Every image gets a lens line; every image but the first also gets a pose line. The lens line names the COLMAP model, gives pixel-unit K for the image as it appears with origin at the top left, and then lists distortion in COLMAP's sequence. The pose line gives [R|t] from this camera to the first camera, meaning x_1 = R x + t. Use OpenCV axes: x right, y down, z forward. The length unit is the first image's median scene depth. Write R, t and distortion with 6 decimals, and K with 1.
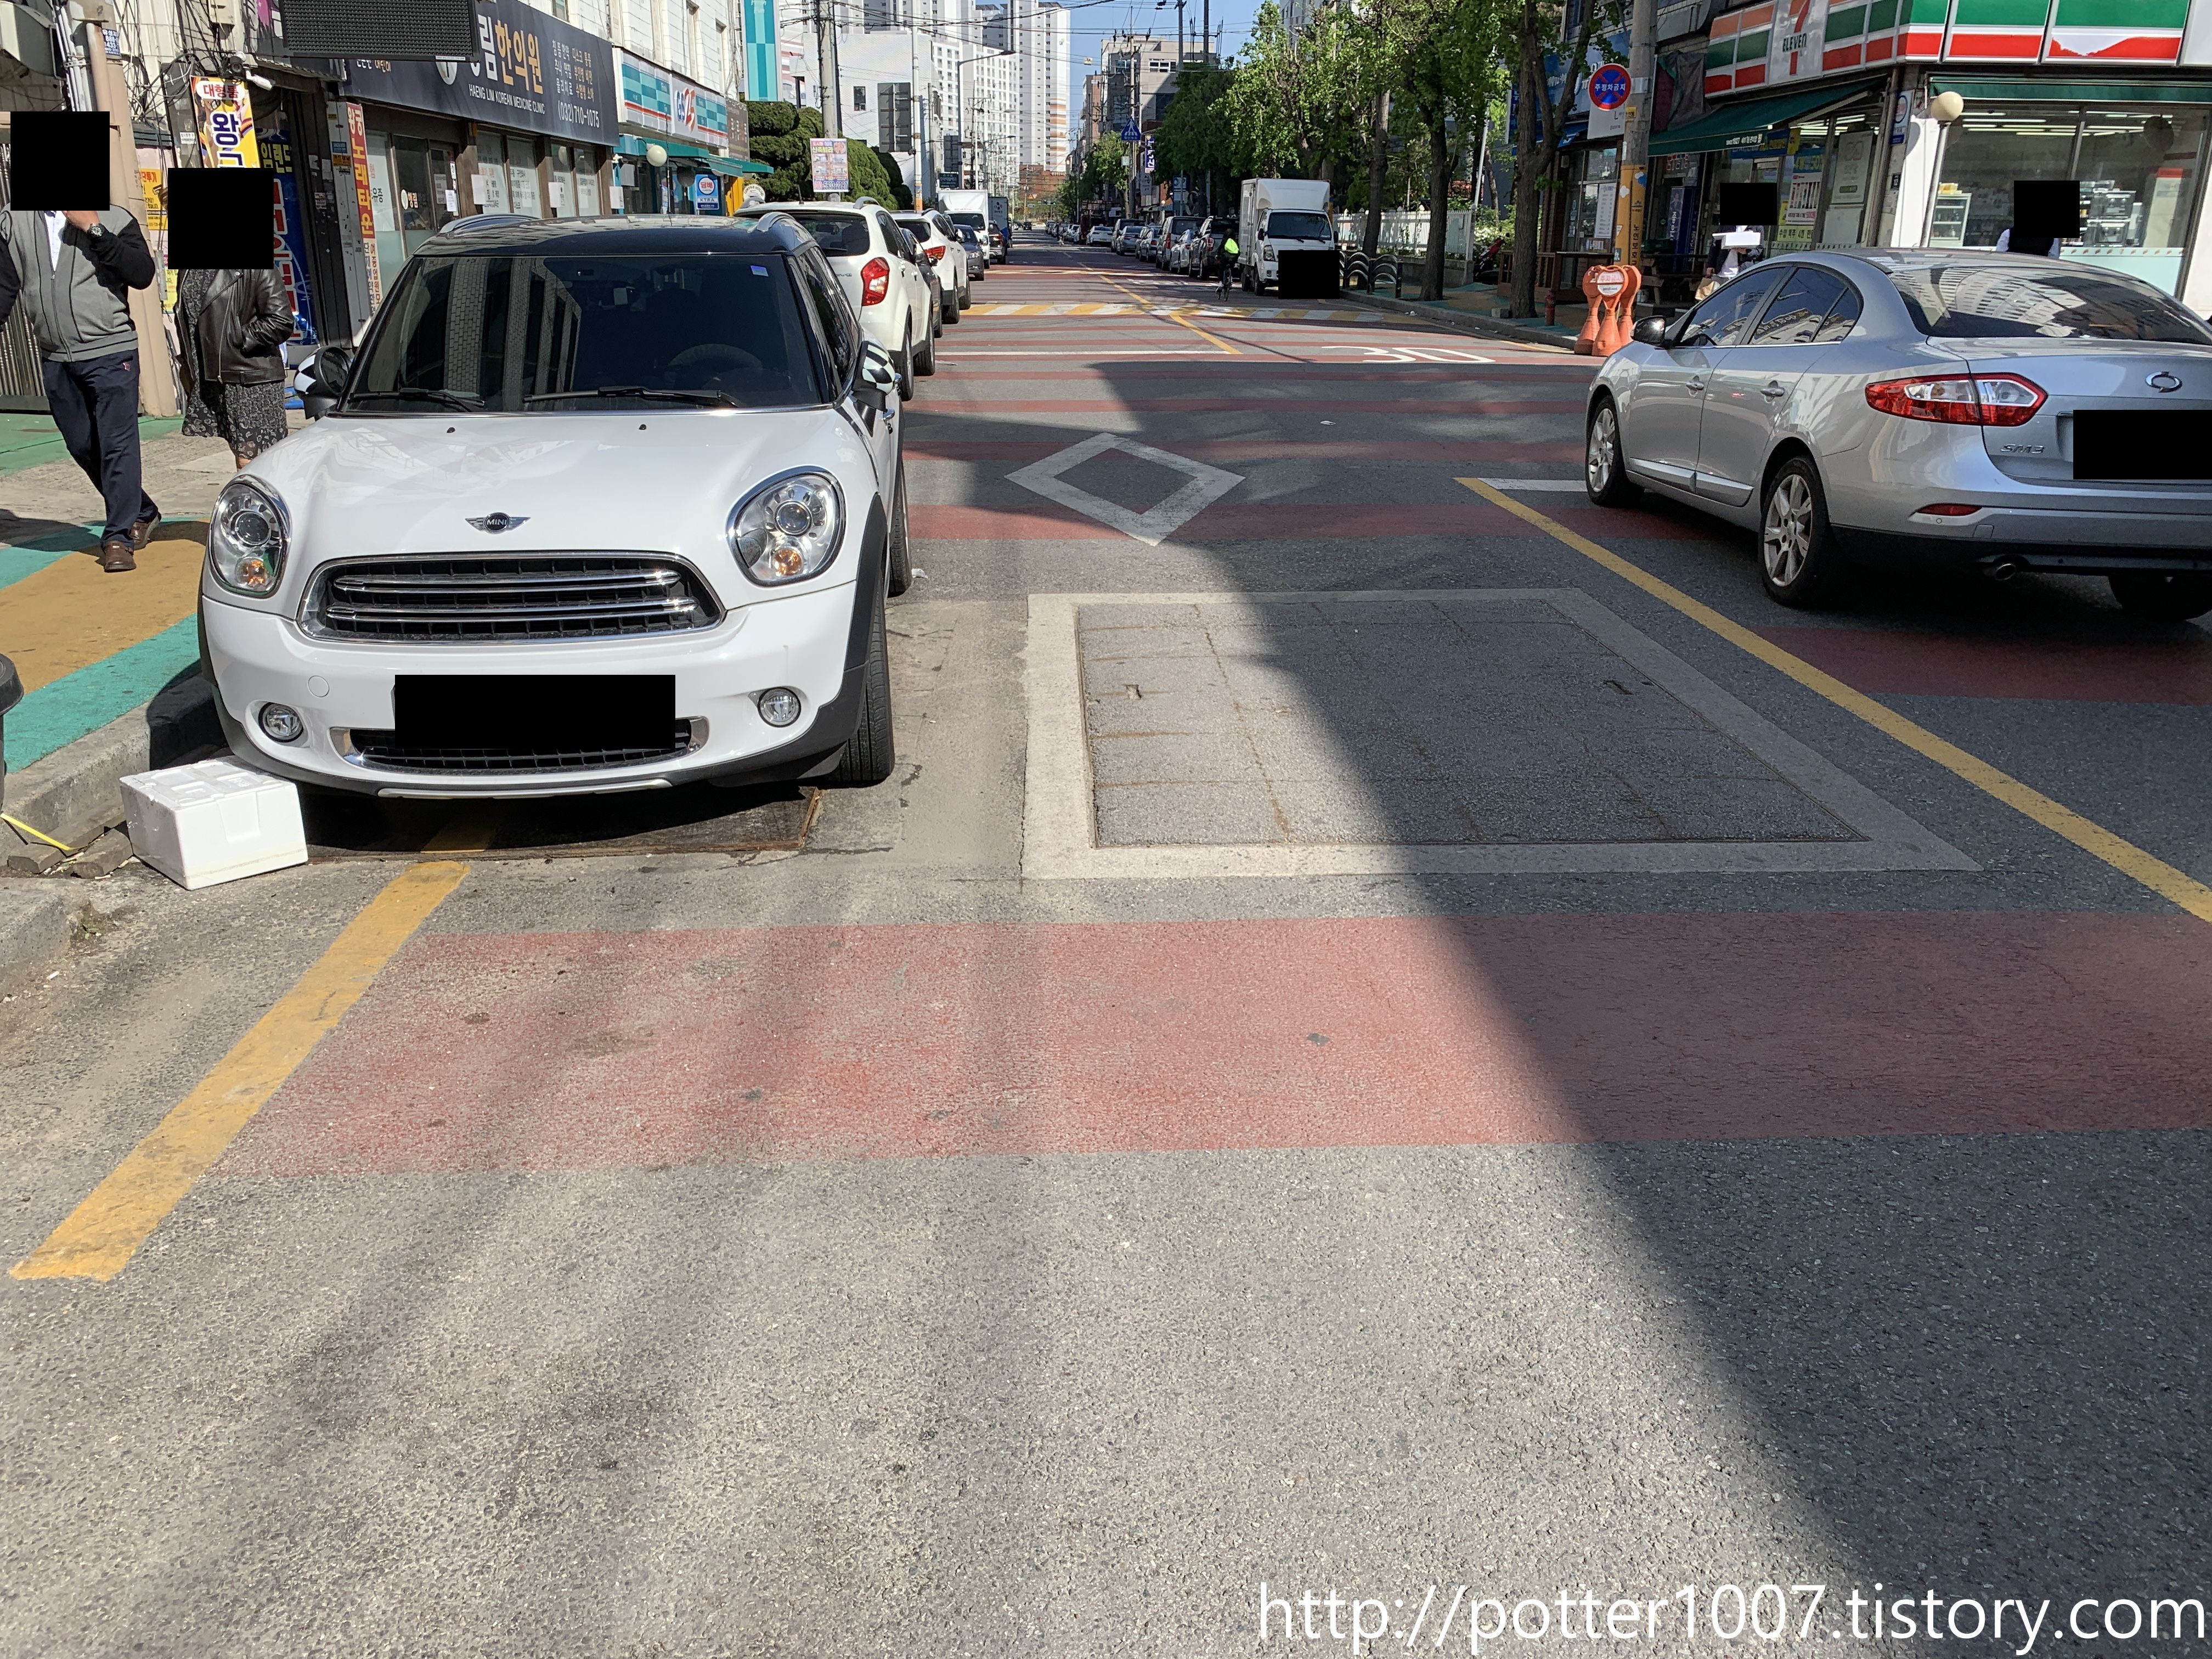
lens RADIAL K [[1682.6, 0, 1094.8], [0, 1682.6, 829.1], [0, 0, 1]] dist [0.004817, 0.002001]
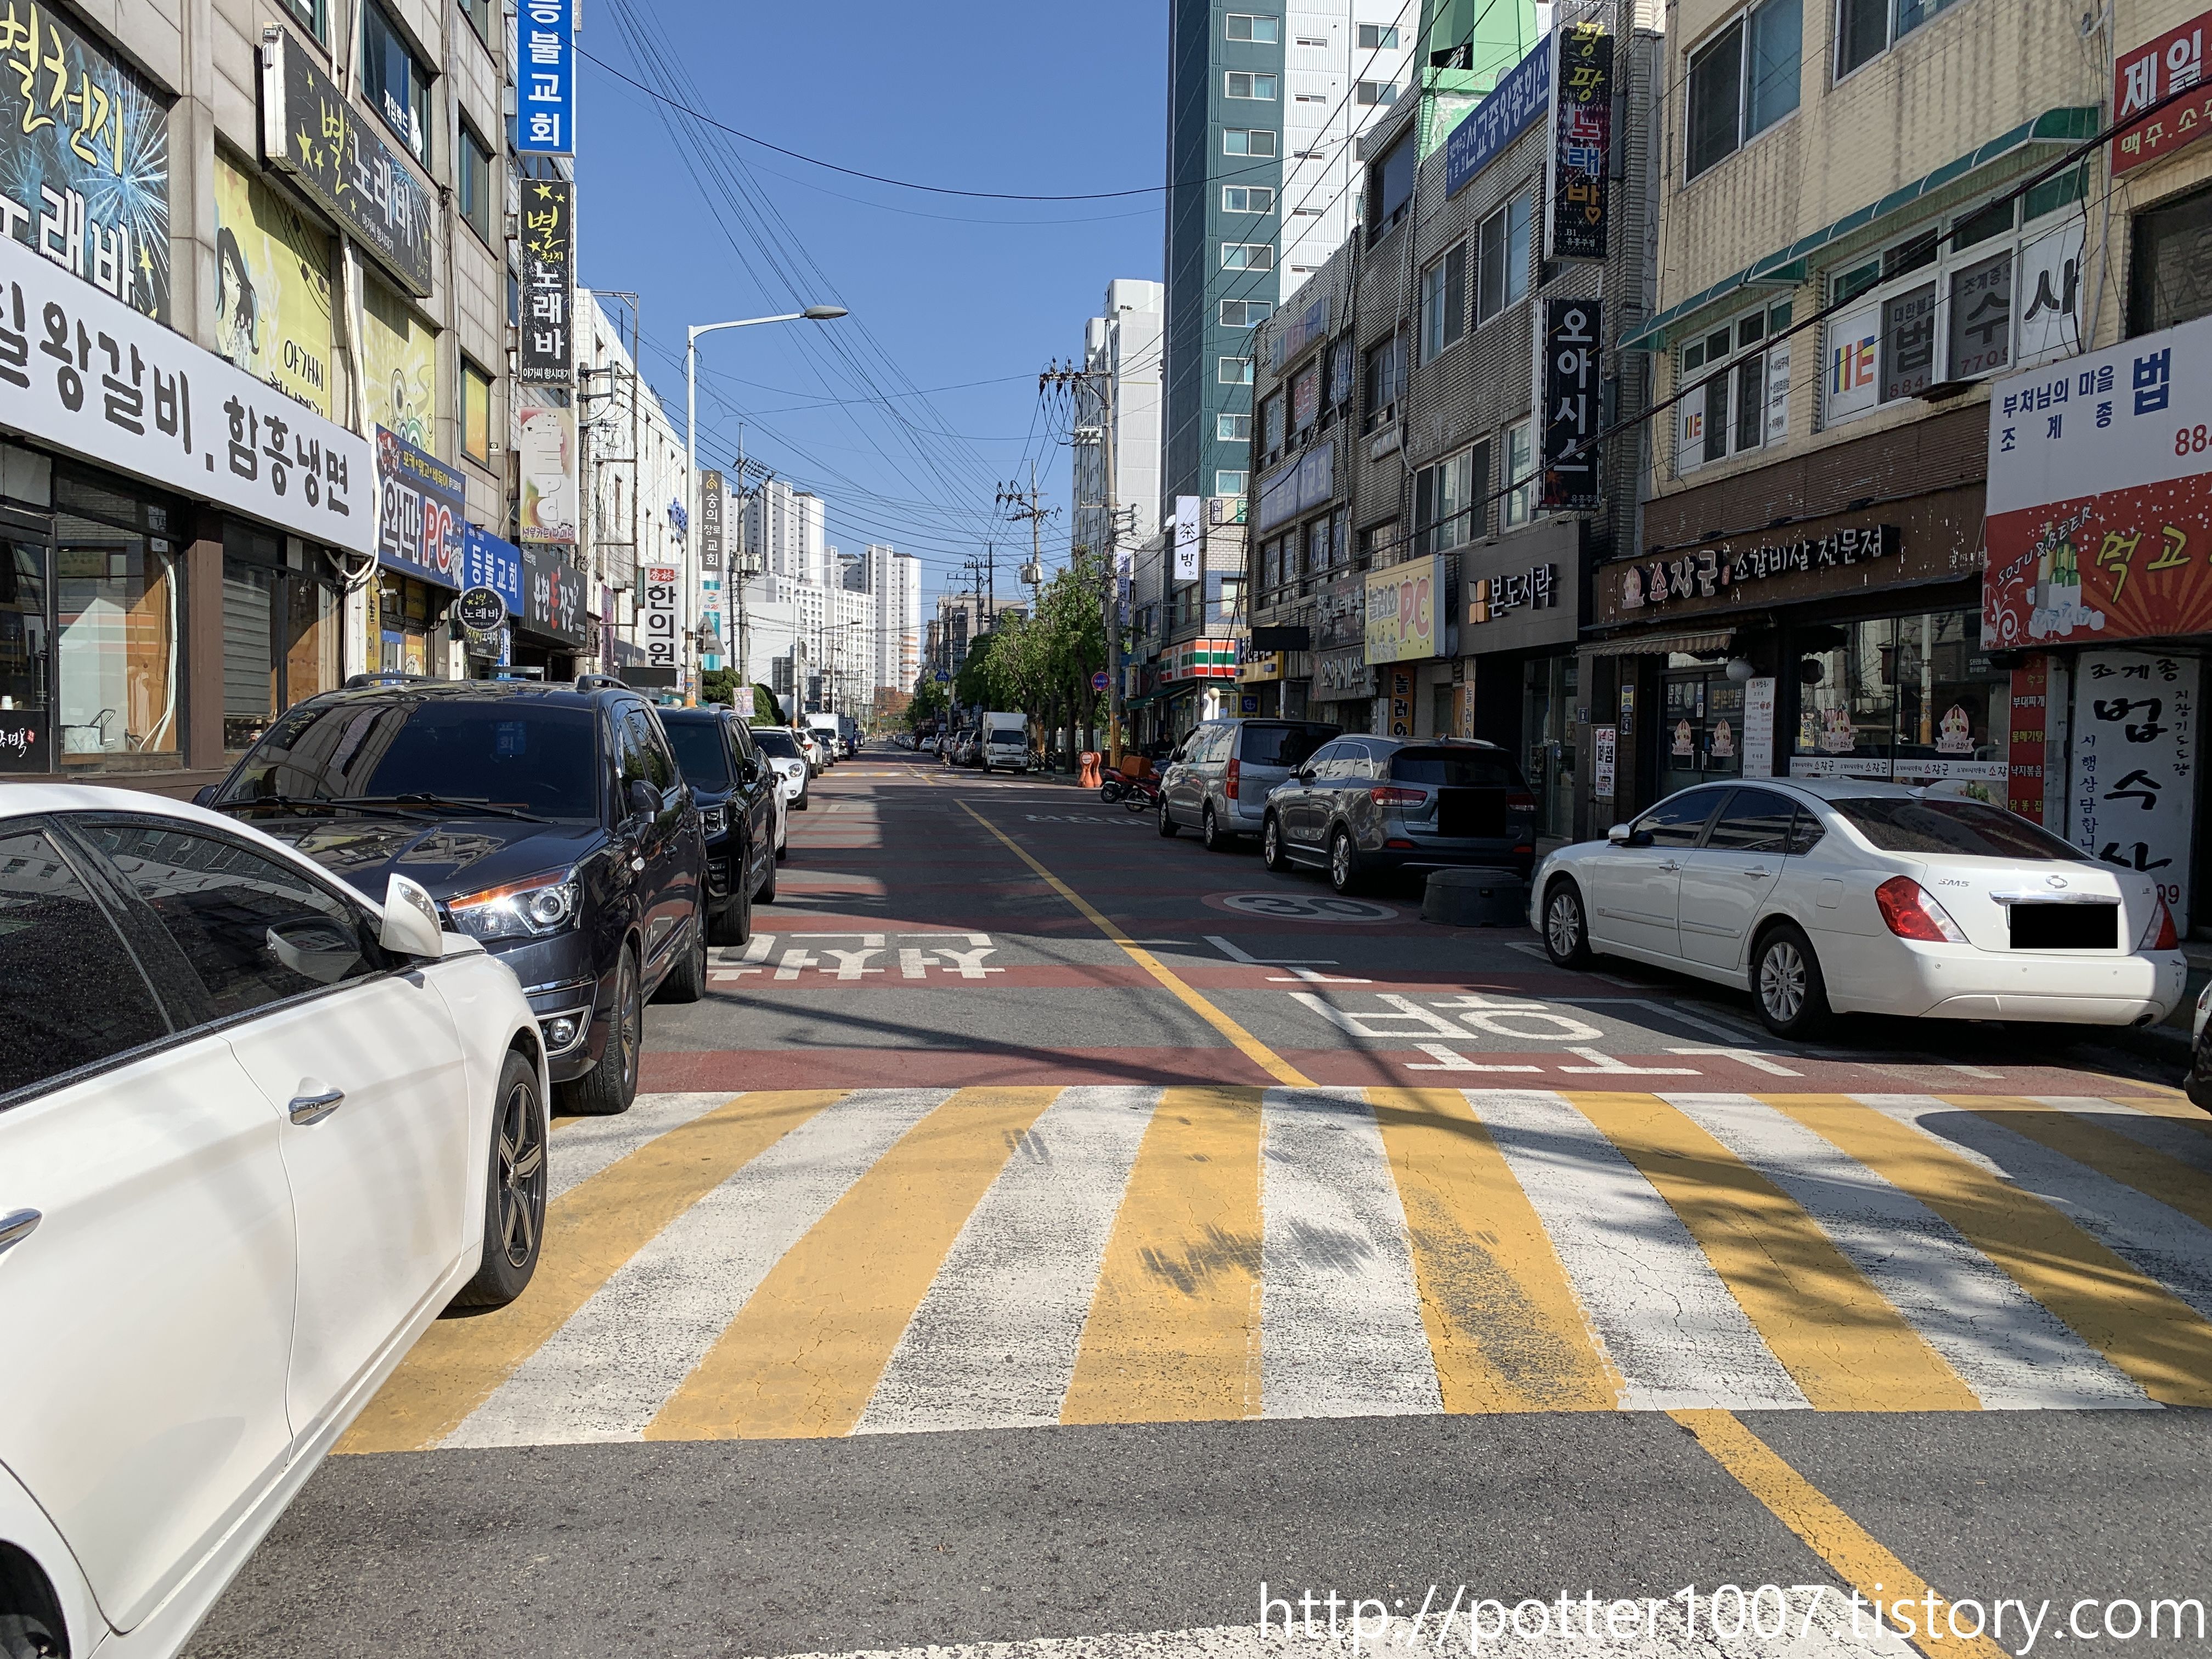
lens RADIAL K [[1682.6, 0, 1099.7], [0, 1682.6, 838.1], [0, 0, 1]] dist [0.004817, 0.002001]
pose [[0.995944, 0.002062, 0.089957, 0.029880], [0.023362, 0.959526, -0.280648, 0.137172], [-0.086895, 0.281612, 0.955586, -0.377869]]
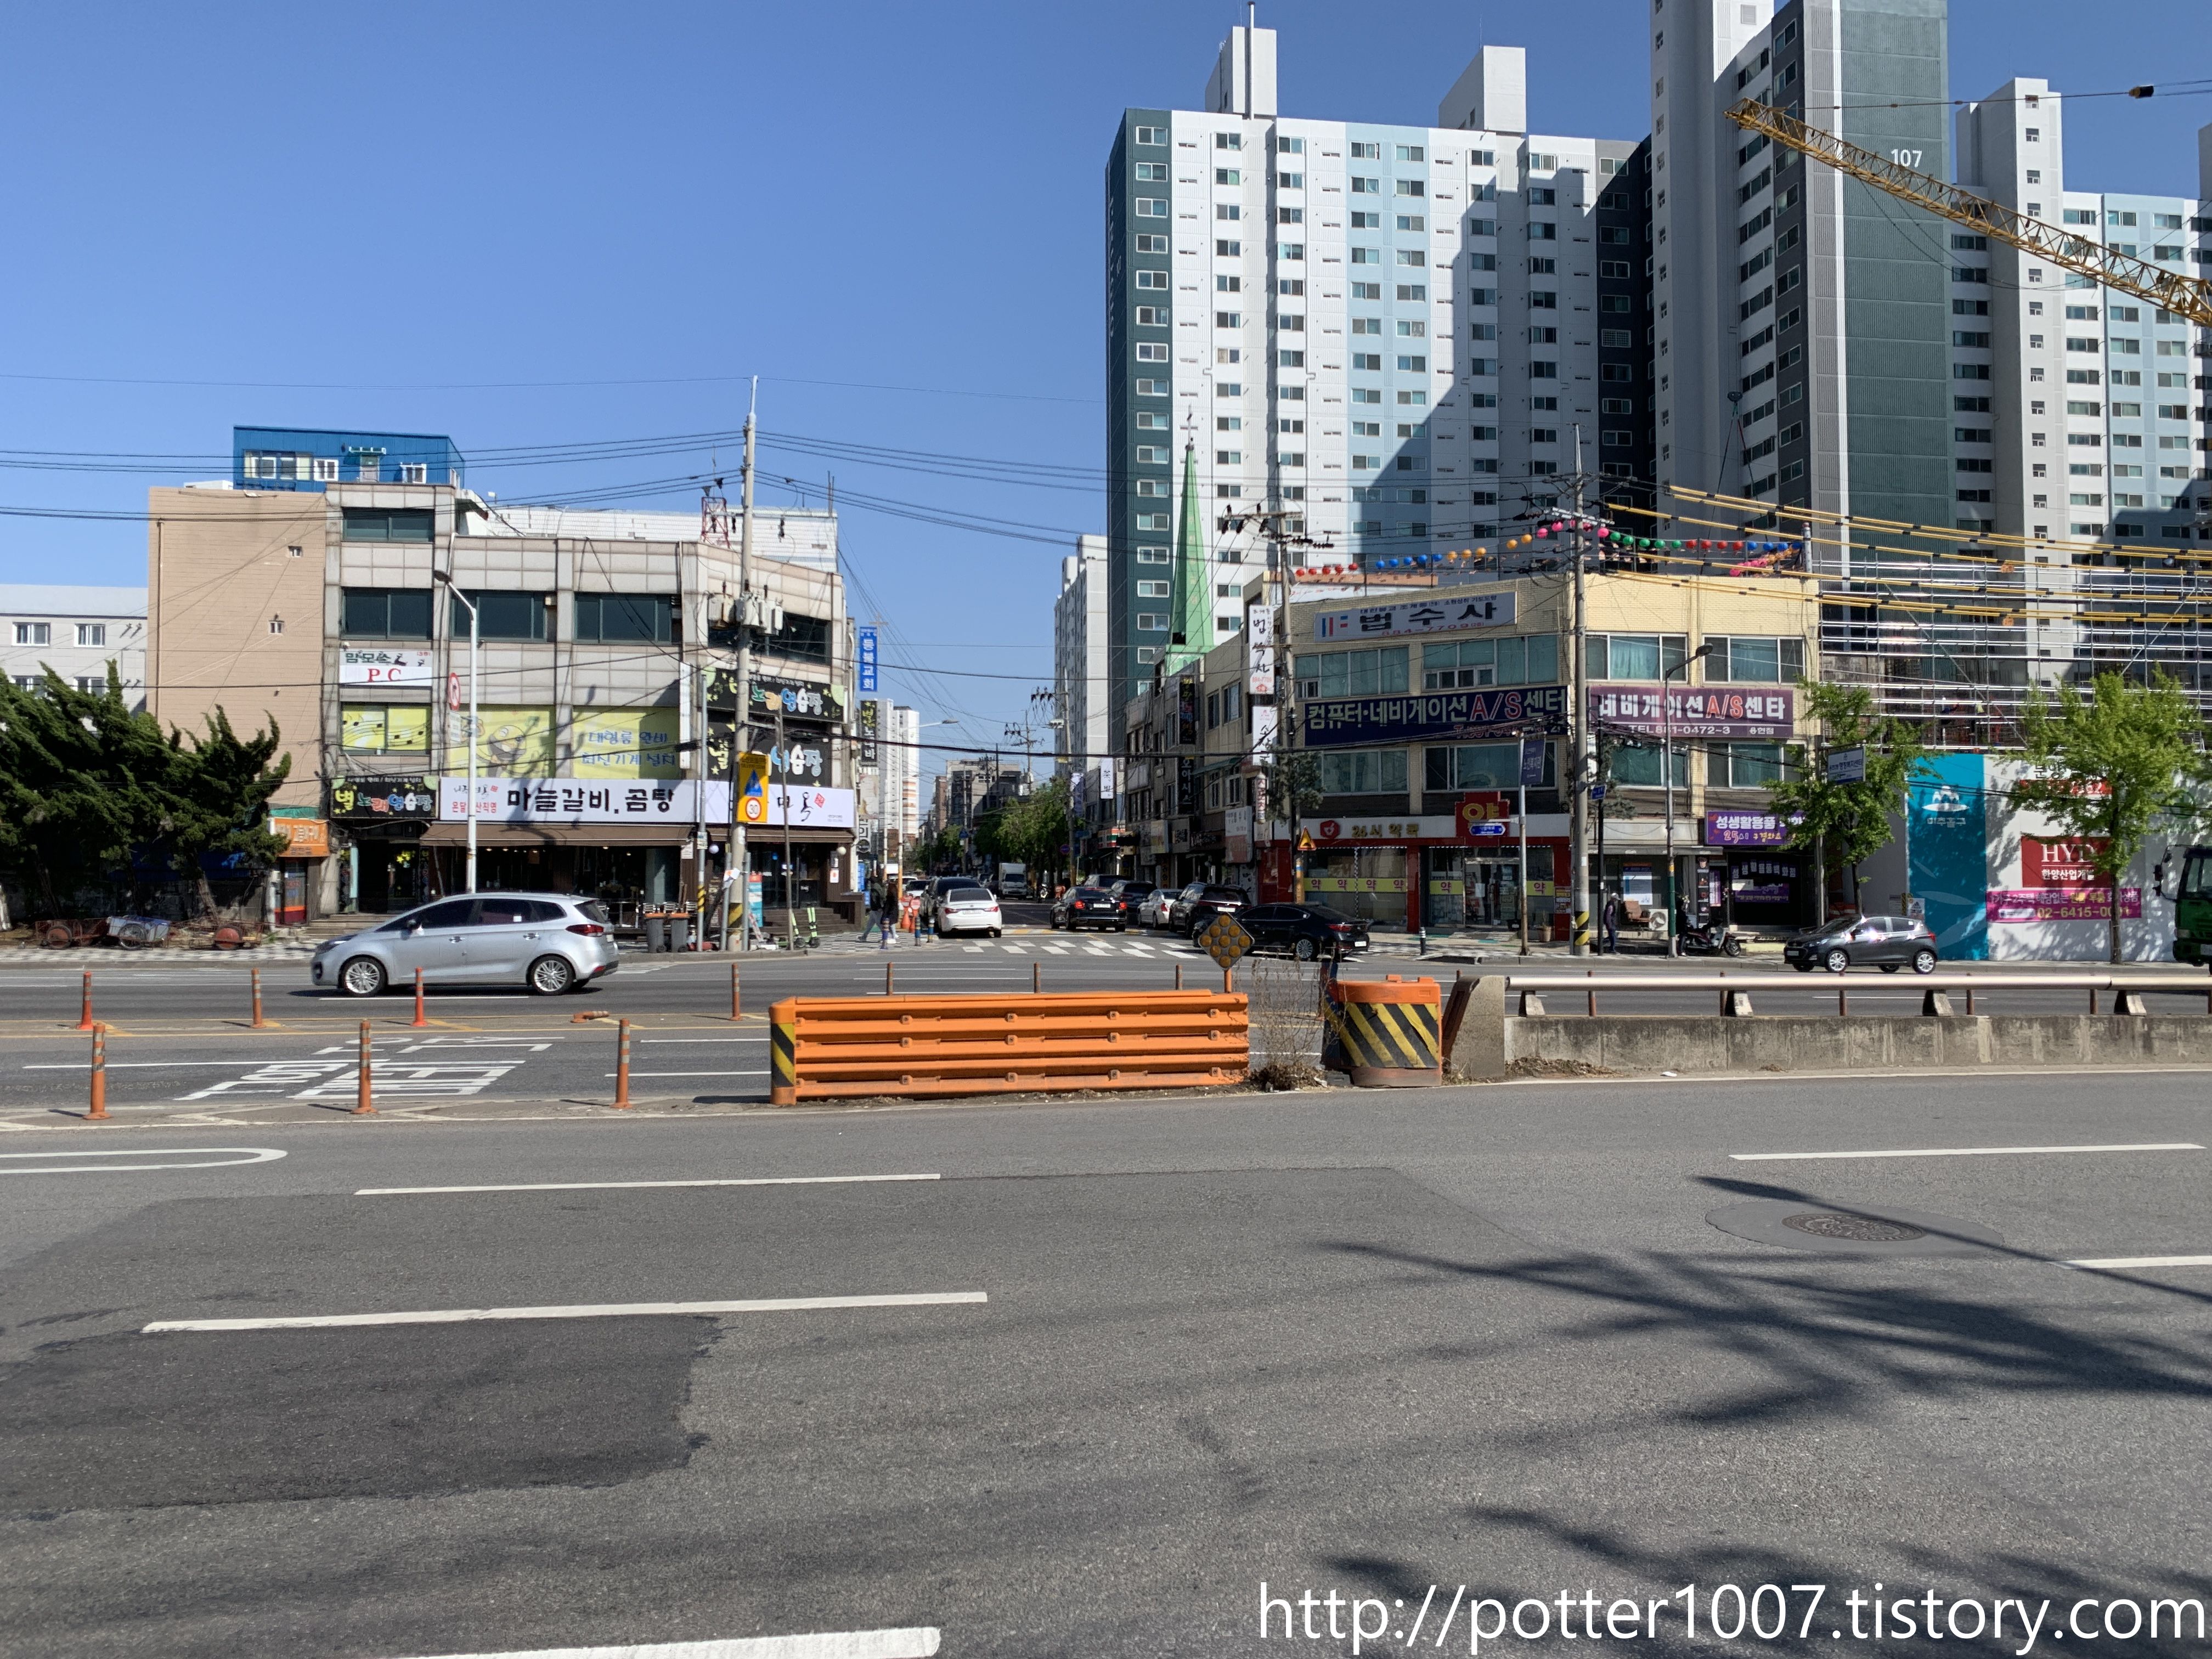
lens RADIAL K [[1682.6, 0, 1109.6], [0, 1682.6, 828.1], [0, 0, 1]] dist [0.004817, 0.002001]
pose [[0.994773, -0.005588, 0.101963, -0.013157], [0.042140, 0.931979, -0.360054, 0.375732], [-0.093015, 0.362468, 0.927343, -1.062459]]
